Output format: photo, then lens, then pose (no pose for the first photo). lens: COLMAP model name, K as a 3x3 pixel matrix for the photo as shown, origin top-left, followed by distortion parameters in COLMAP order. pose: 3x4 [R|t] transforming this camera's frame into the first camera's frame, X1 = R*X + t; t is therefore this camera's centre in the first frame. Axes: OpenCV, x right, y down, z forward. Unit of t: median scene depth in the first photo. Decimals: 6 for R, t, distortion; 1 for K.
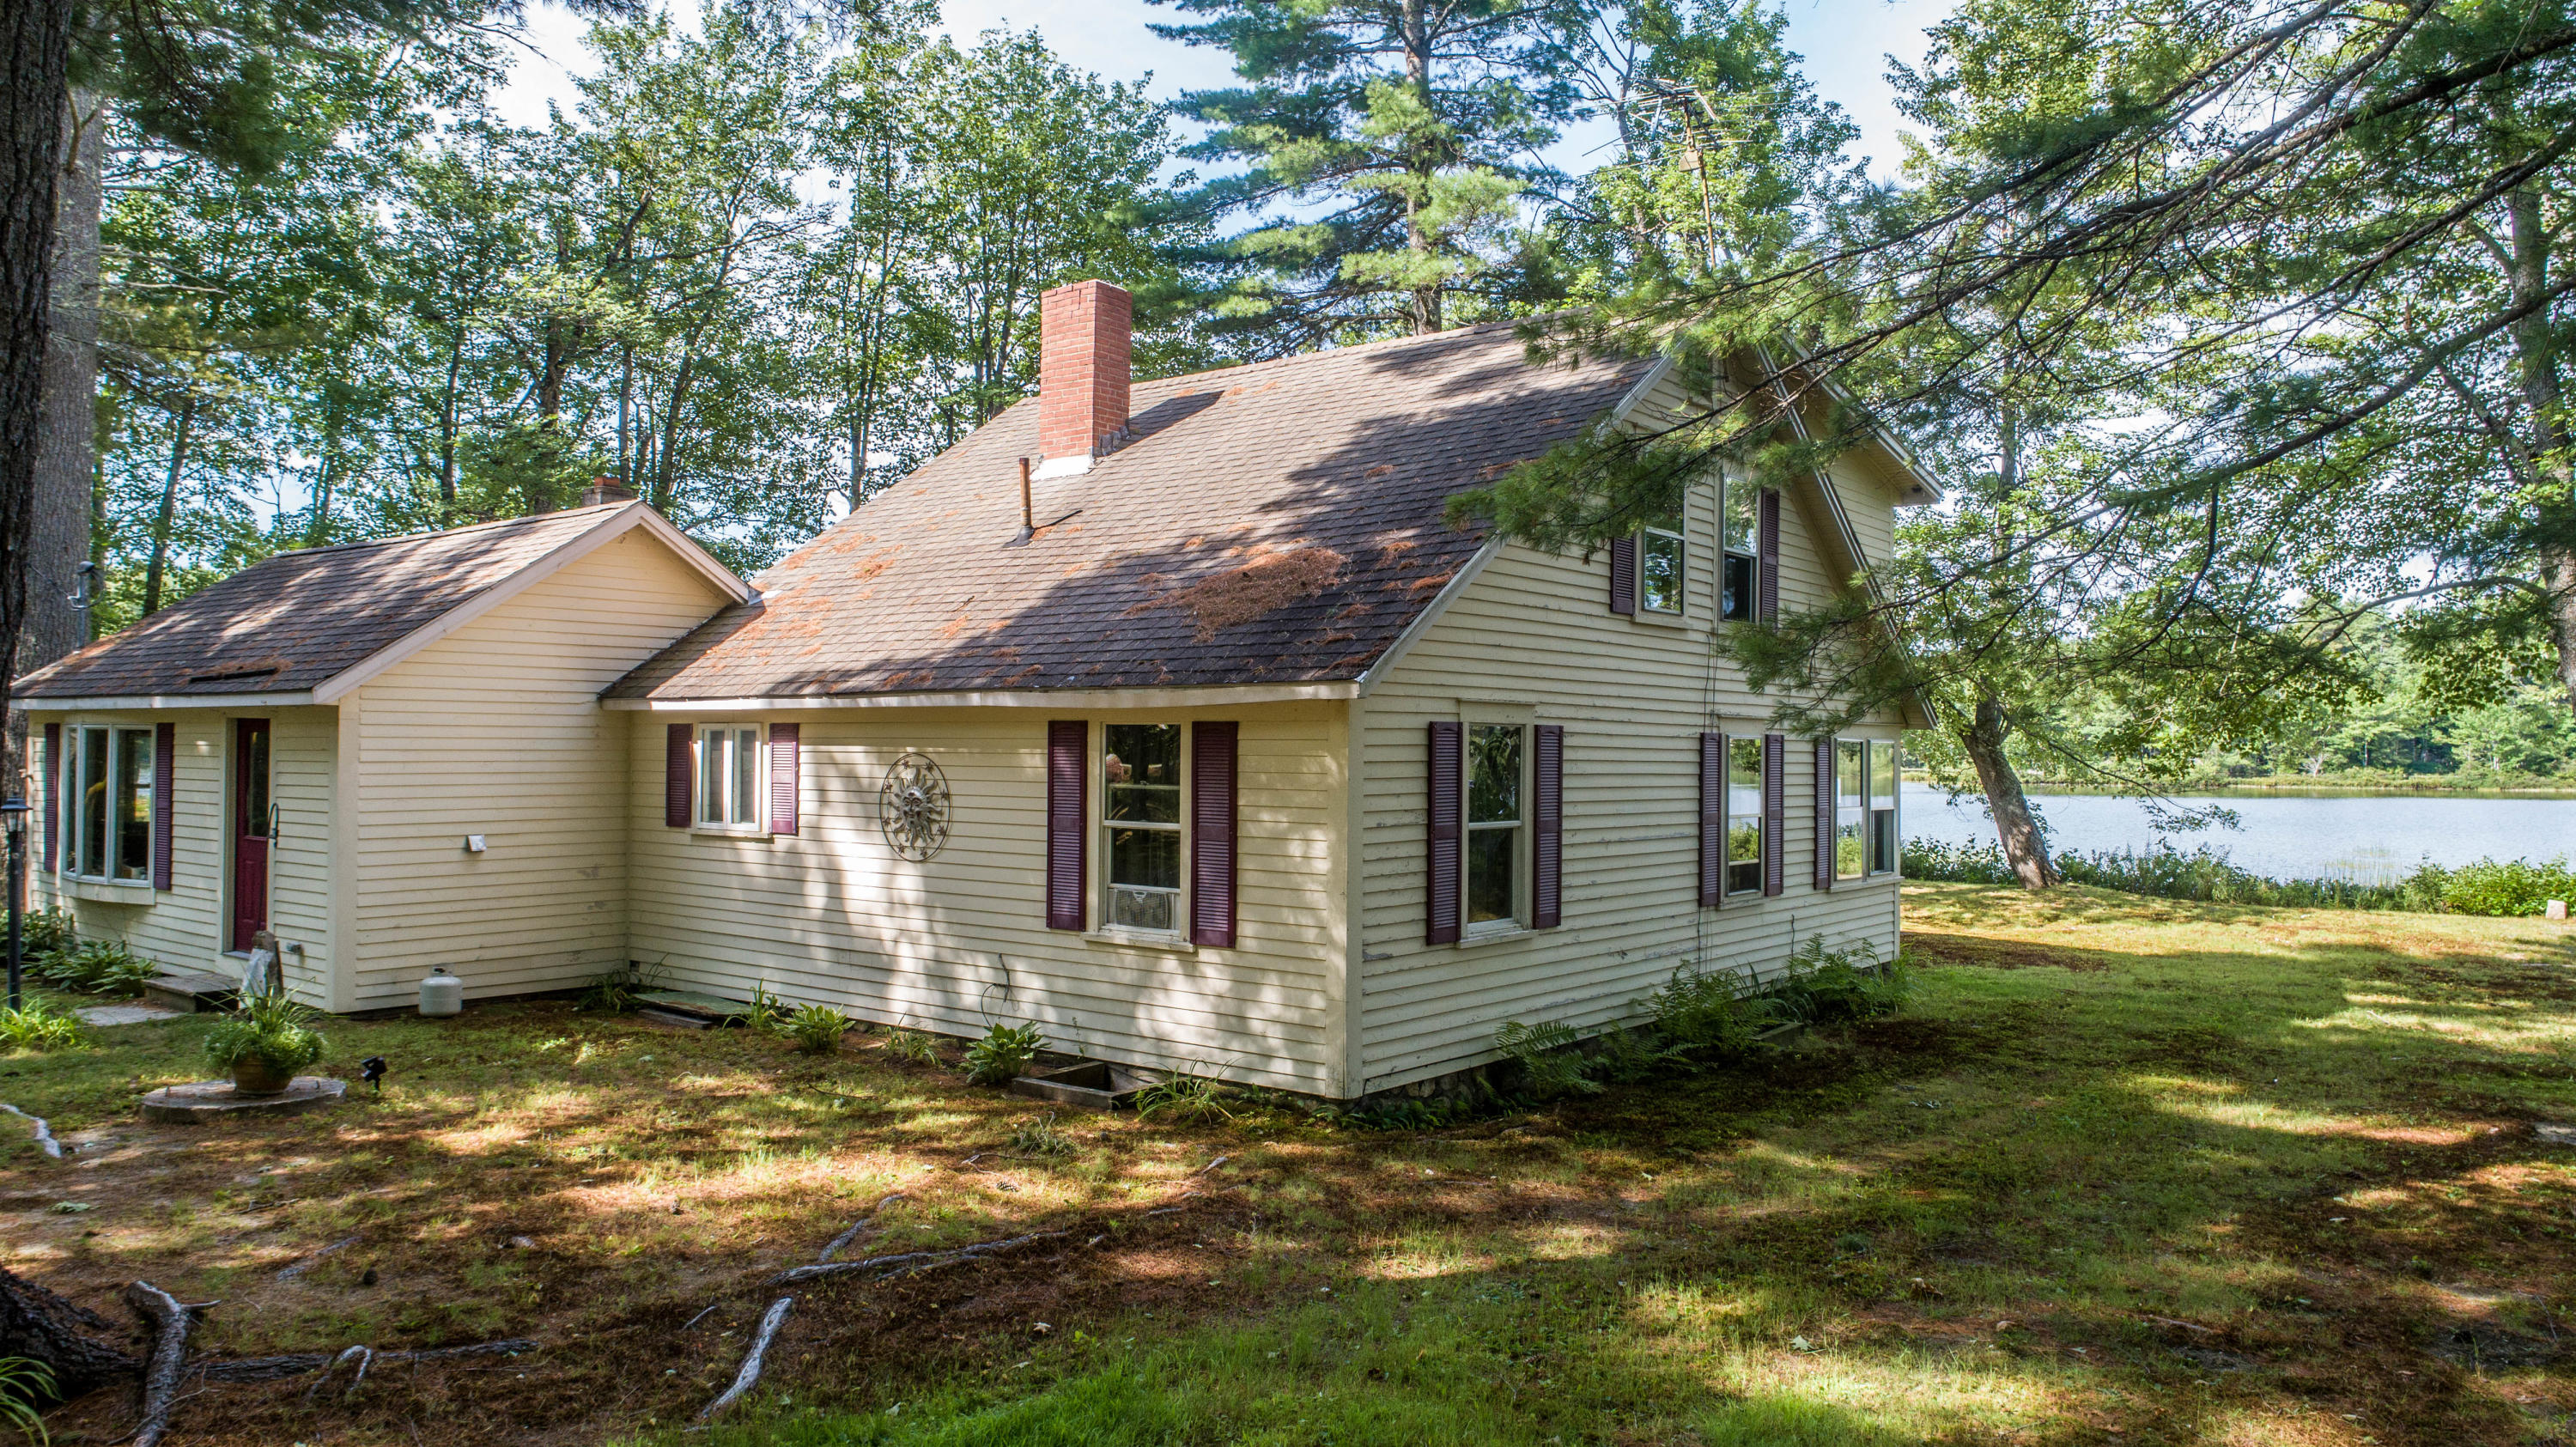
lens RADIAL K [[1764.5, 0, 1288.0], [0, 1764.5, 723.5], [0, 0, 1]] dist [-0.010647, -0.002016]
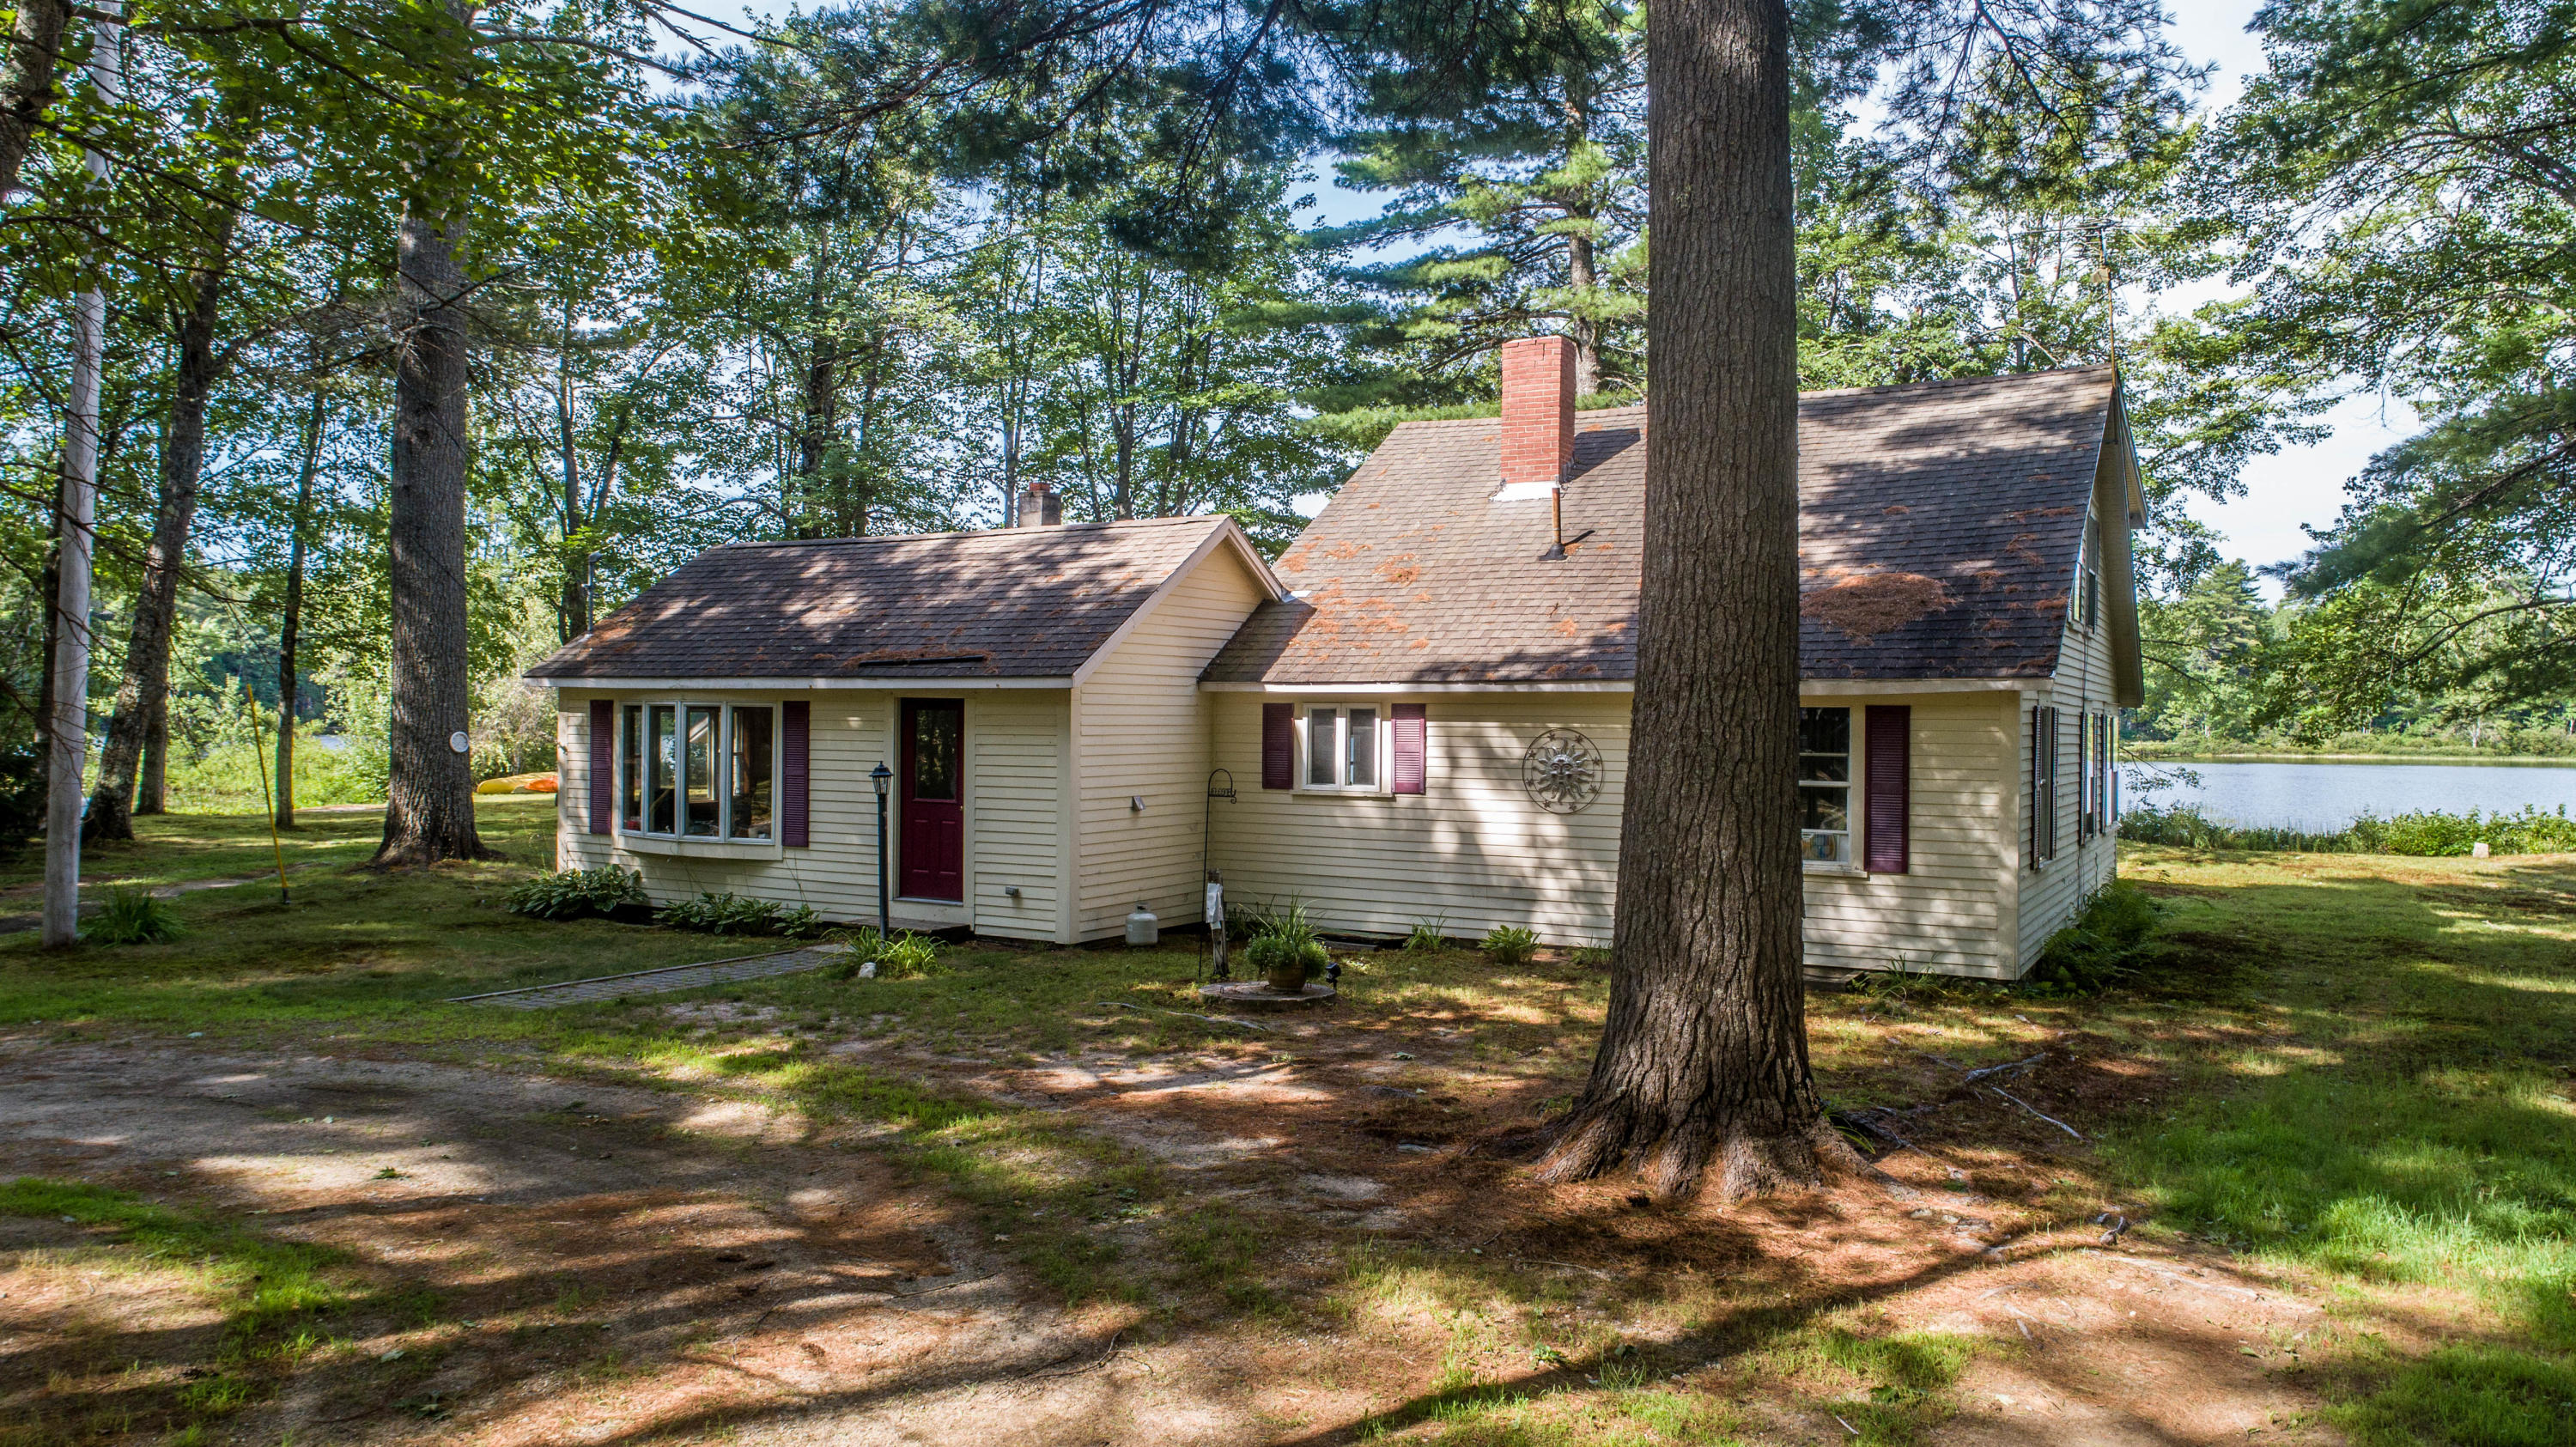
lens RADIAL K [[1764.5, 0, 1288.0], [0, 1764.5, 723.5], [0, 0, 1]] dist [-0.010647, -0.002016]
pose [[0.989019, 0.000221, 0.147787, -0.550908], [-0.002917, 0.999833, 0.018024, -0.008169], [-0.147758, -0.018257, 0.988855, -0.205736]]
